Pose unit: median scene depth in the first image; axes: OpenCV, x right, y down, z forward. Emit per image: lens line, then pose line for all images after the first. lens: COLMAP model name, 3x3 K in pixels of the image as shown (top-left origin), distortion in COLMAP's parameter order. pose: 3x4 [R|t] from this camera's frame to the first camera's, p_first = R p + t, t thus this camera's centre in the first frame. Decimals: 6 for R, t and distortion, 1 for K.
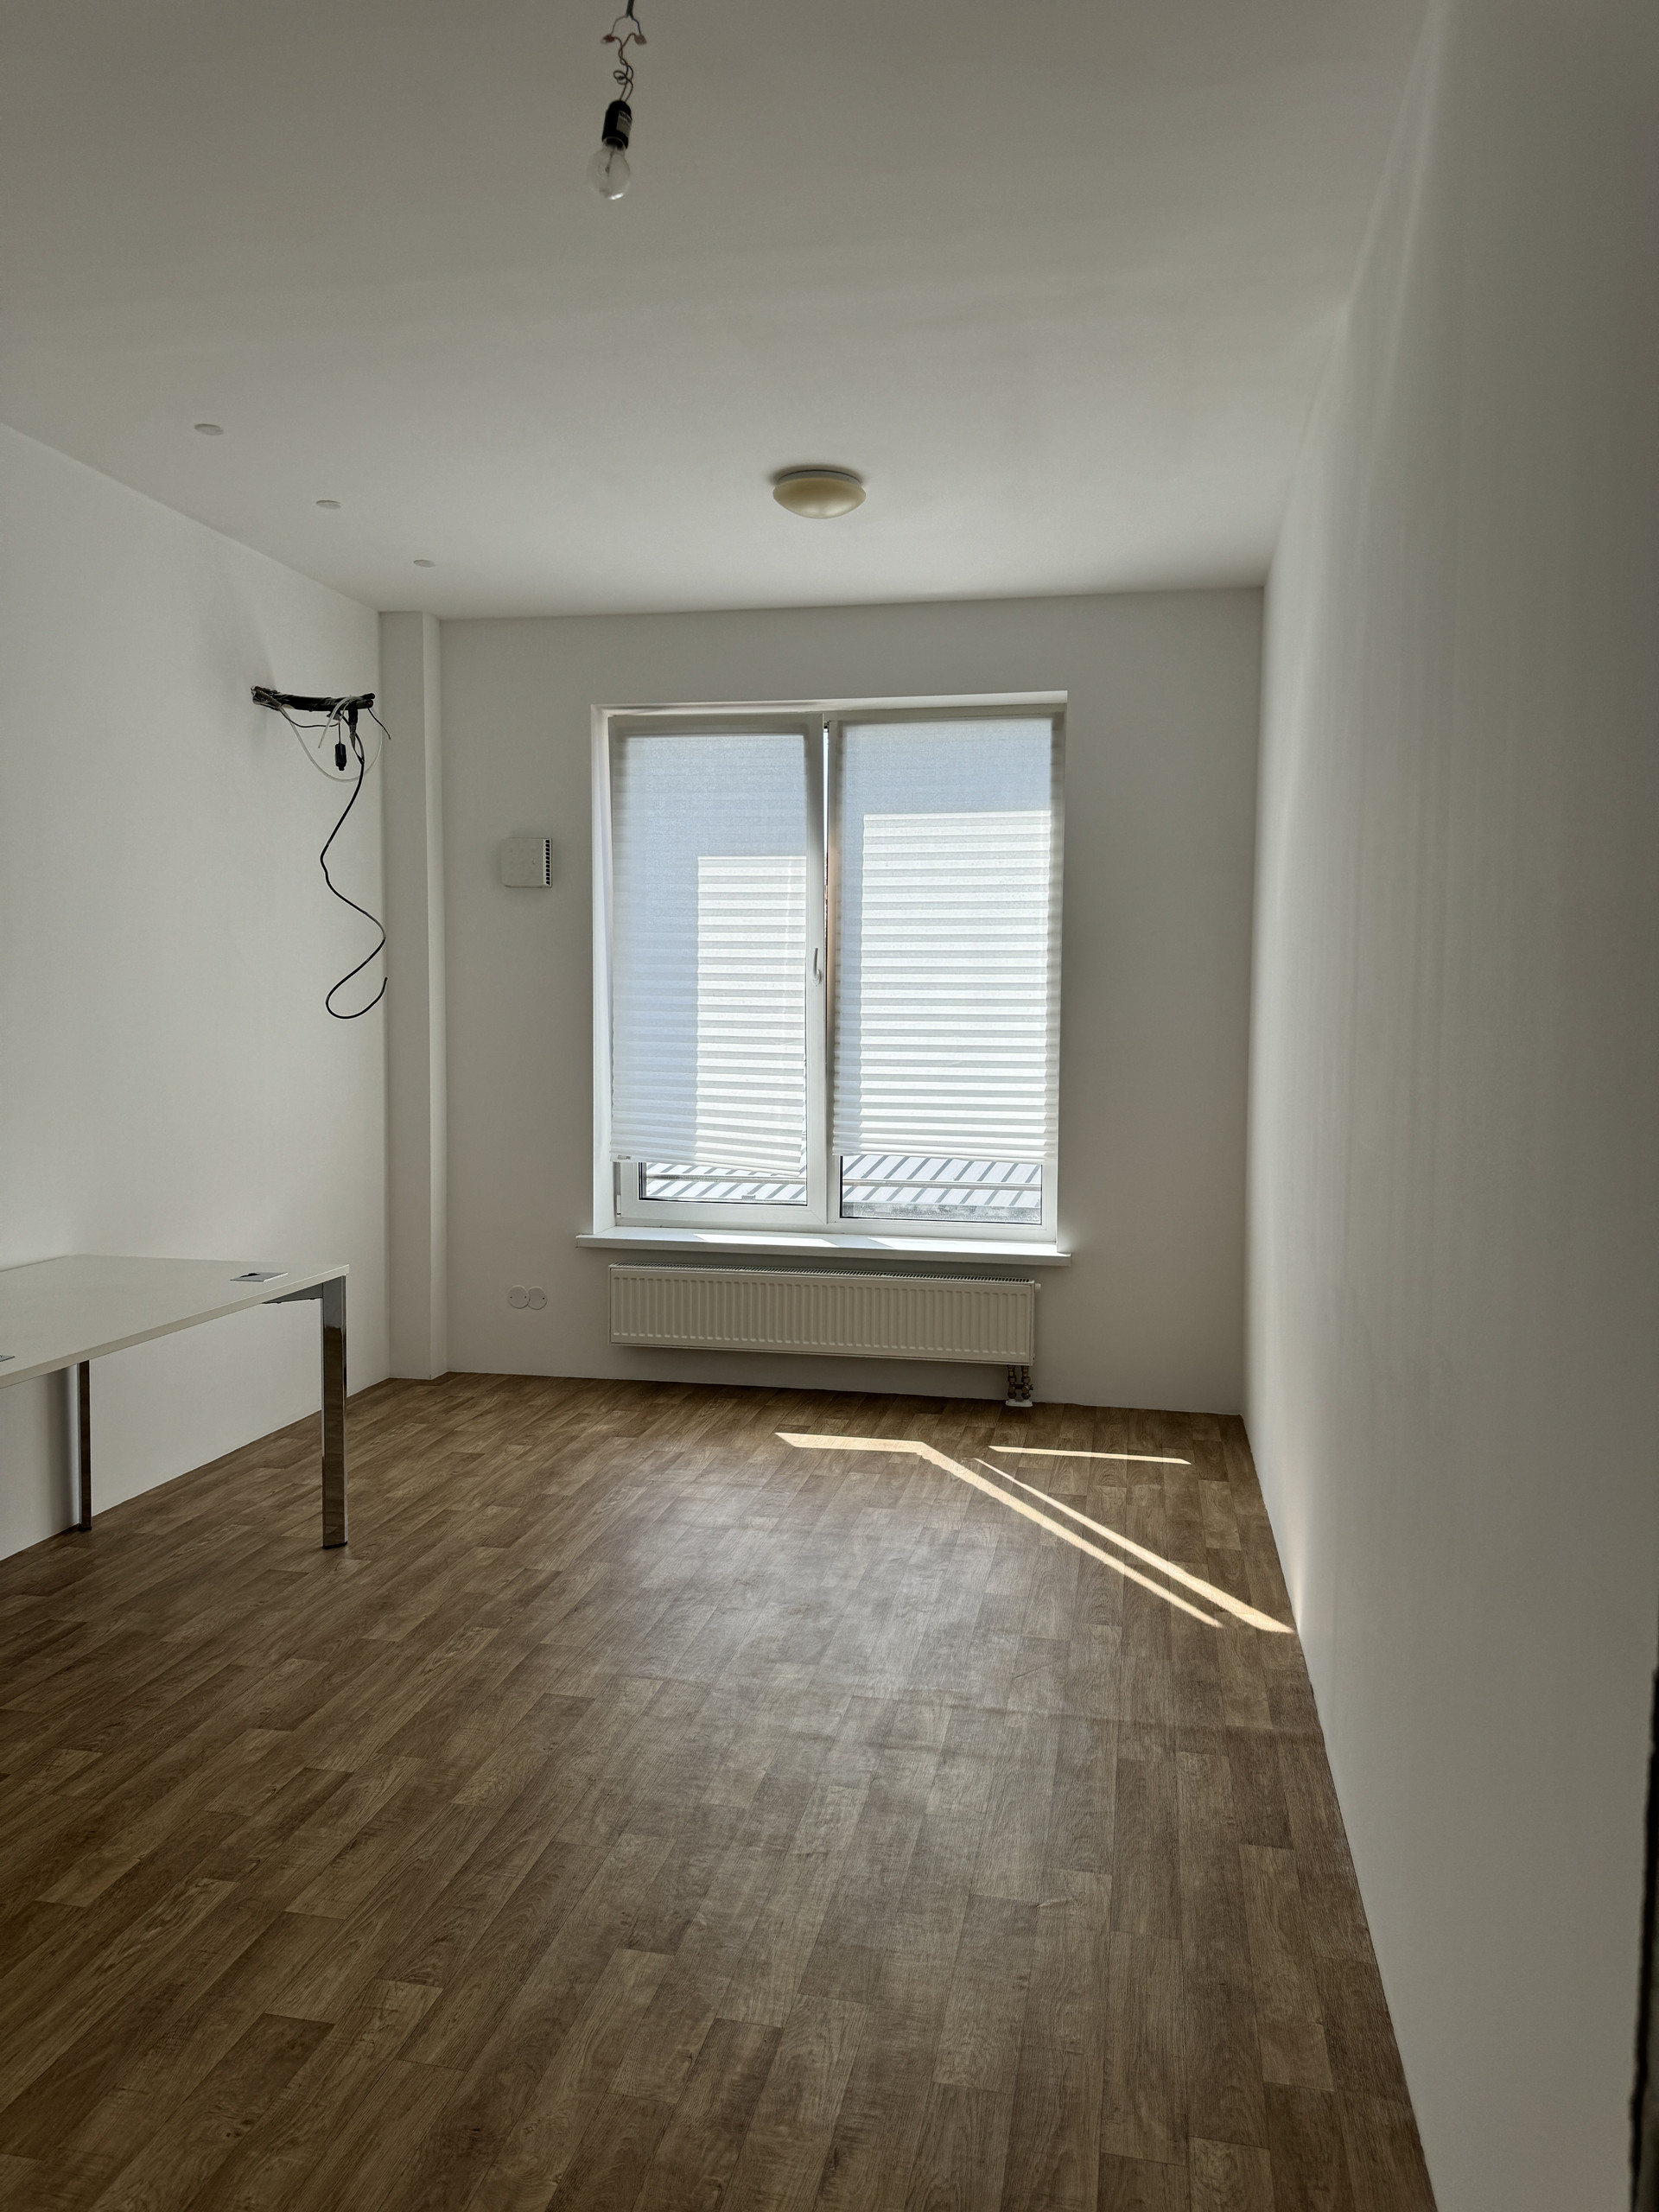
lens RADIAL K [[1552.0, 0, 846.2], [0, 1552.0, 1084.0], [0, 0, 1]] dist [0.036350, -0.052211]
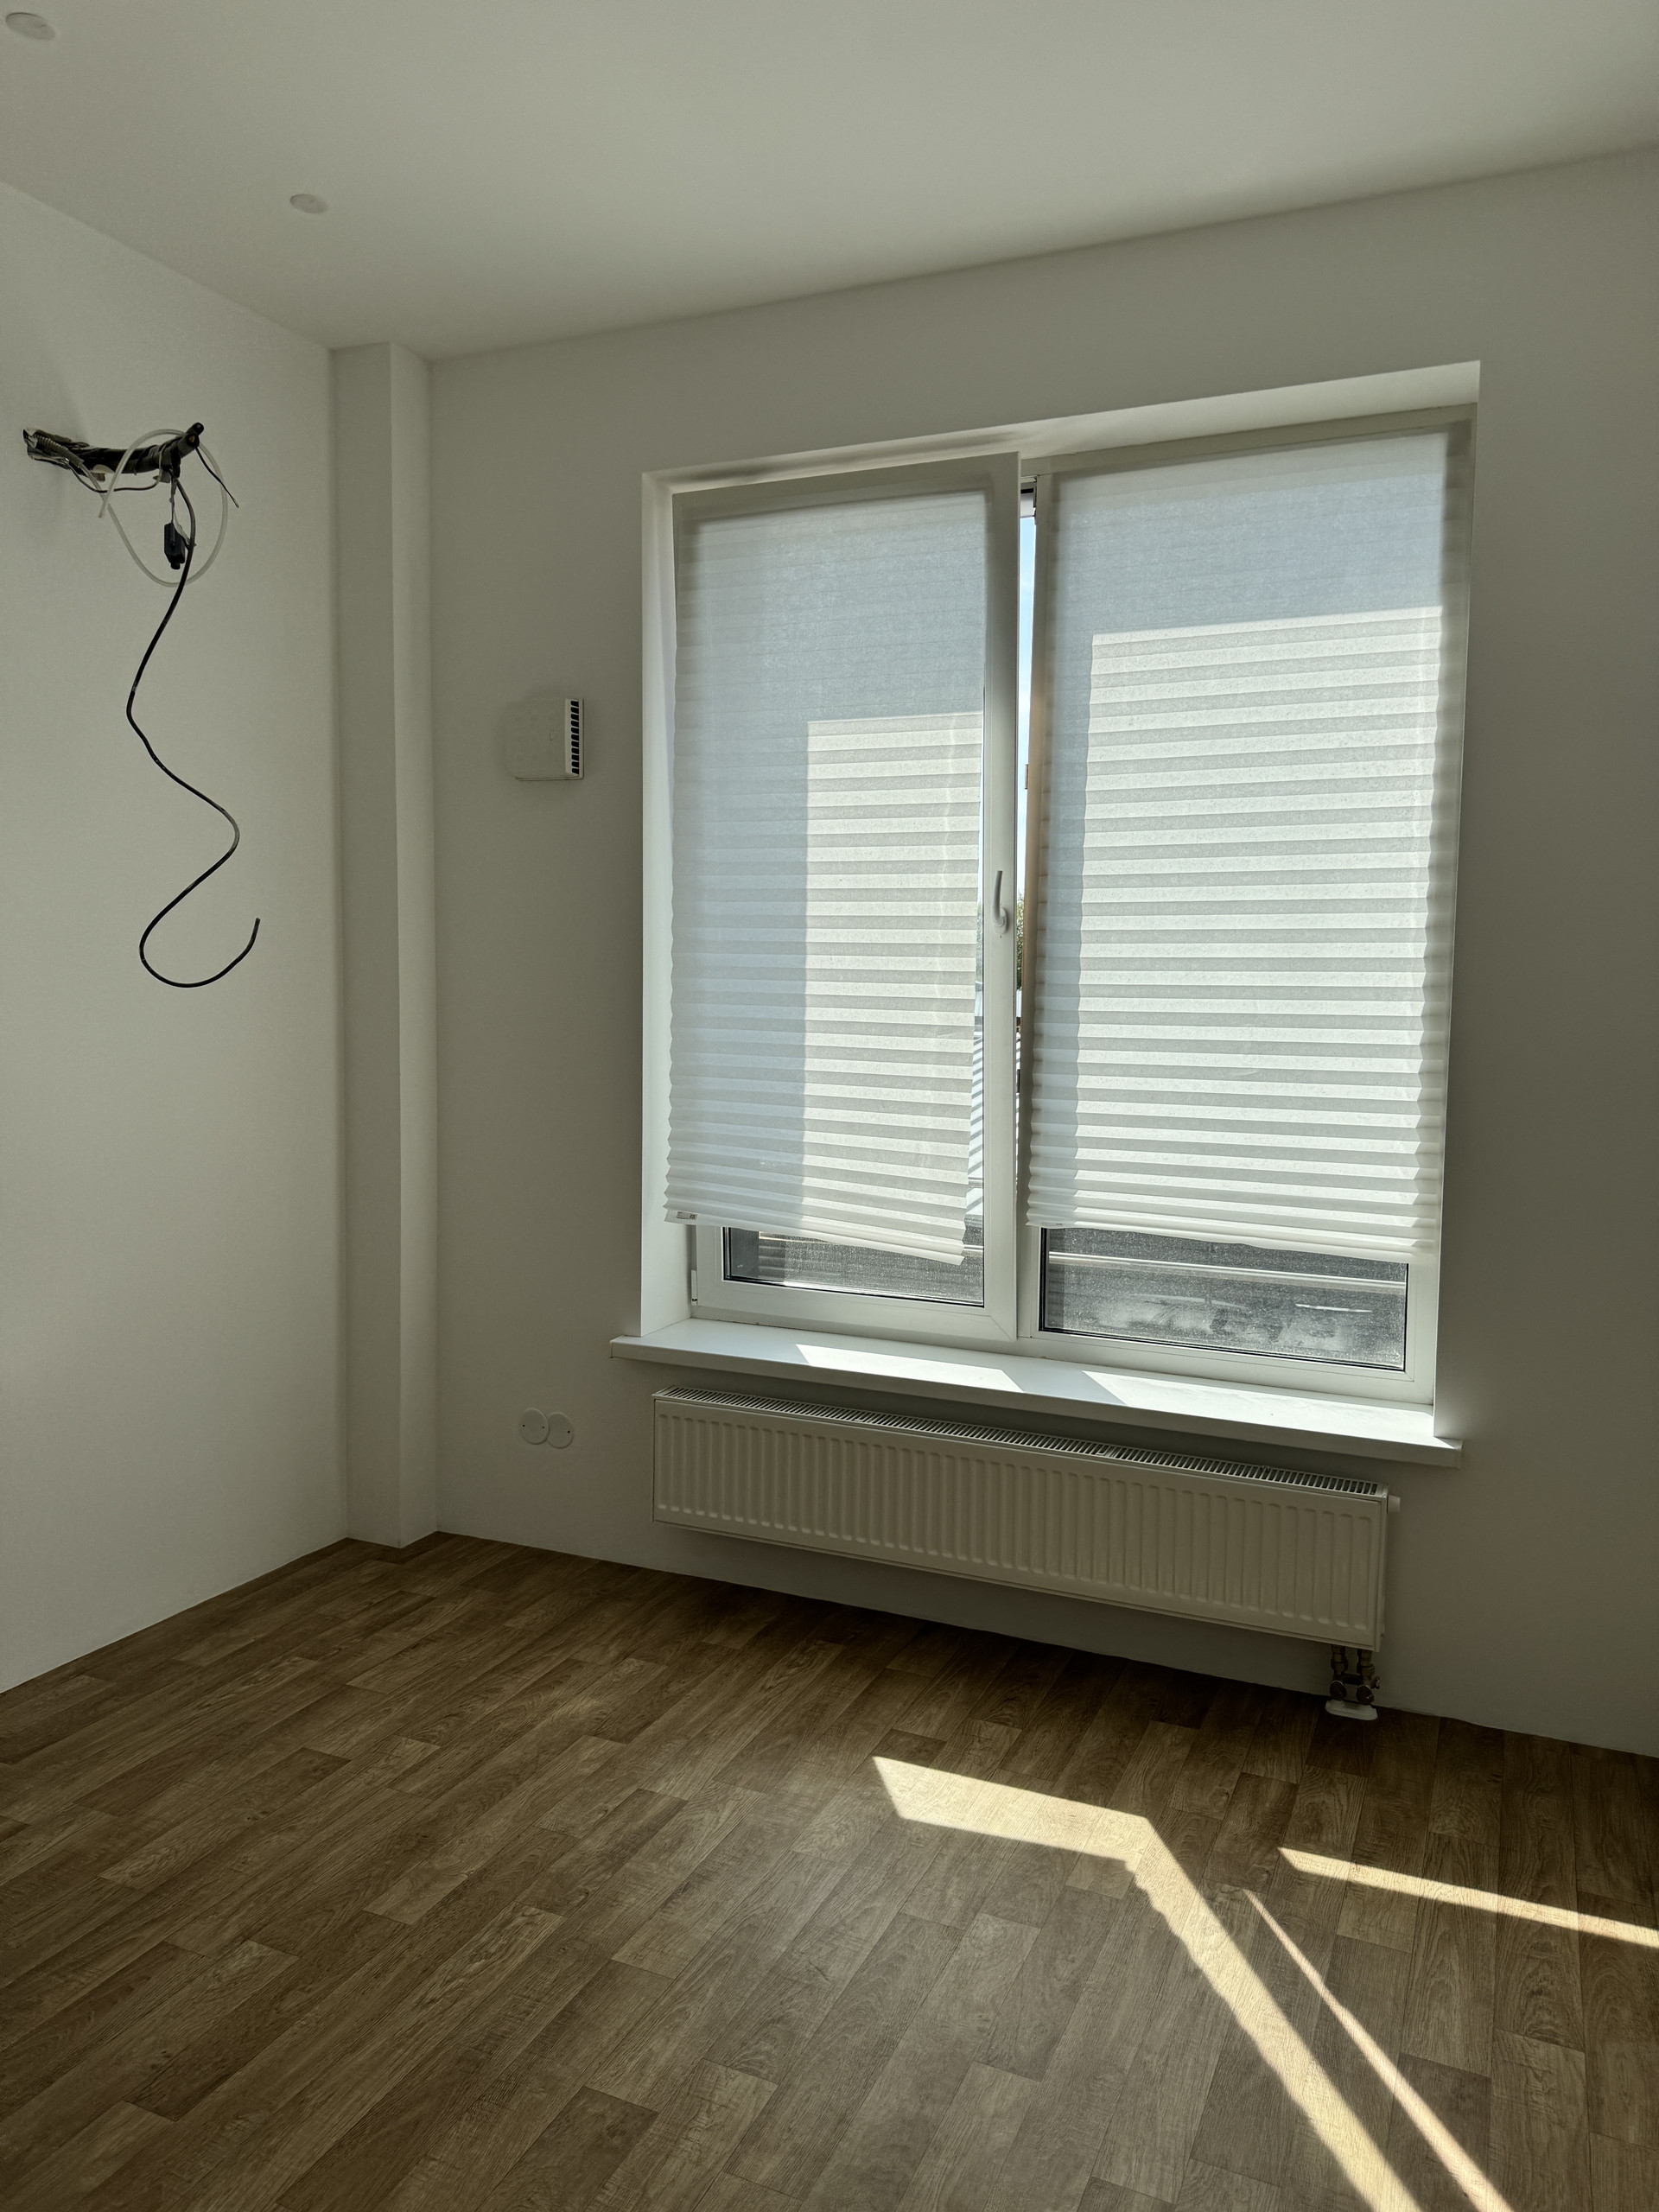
lens RADIAL K [[1552.0, 0, 840.3], [0, 1552.0, 1093.6], [0, 0, 1]] dist [0.036350, -0.052211]
pose [[0.973677, 0.020650, -0.226995, 0.059949], [-0.015376, 0.999570, 0.024976, -0.019725], [0.227413, -0.020828, 0.973576, 0.460136]]
